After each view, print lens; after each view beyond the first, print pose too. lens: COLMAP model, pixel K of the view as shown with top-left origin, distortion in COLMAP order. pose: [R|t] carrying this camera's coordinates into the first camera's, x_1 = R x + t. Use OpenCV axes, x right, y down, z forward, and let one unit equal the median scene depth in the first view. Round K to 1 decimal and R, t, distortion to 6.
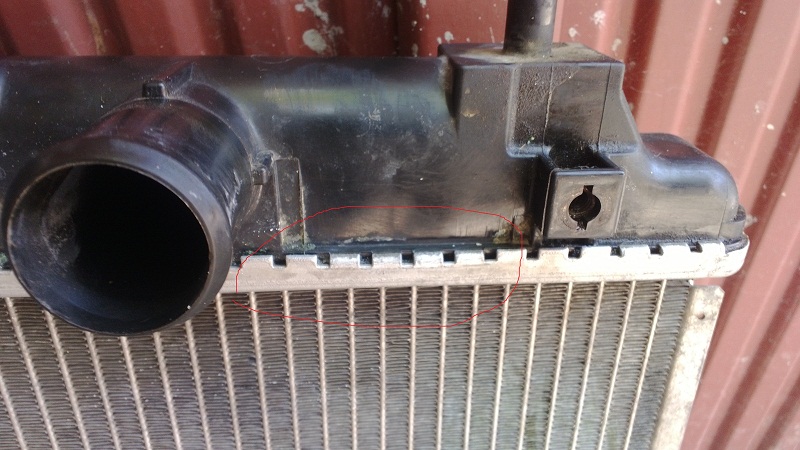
lens RADIAL K [[649.5, 0, 399.7], [0, 649.5, 219.1], [0, 0, 1]] dist [0.058702, -0.084710]
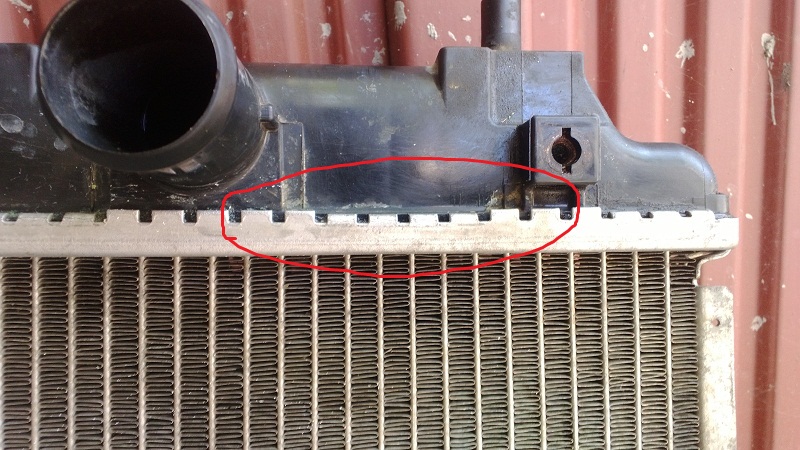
lens RADIAL K [[649.5, 0, 398.5], [0, 649.5, 223.6], [0, 0, 1]] dist [0.058702, -0.084710]
pose [[0.999770, -0.019721, -0.008417, 0.011414], [0.013076, 0.871844, -0.489609, 0.492900], [0.016994, 0.489386, 0.871901, 0.096009]]
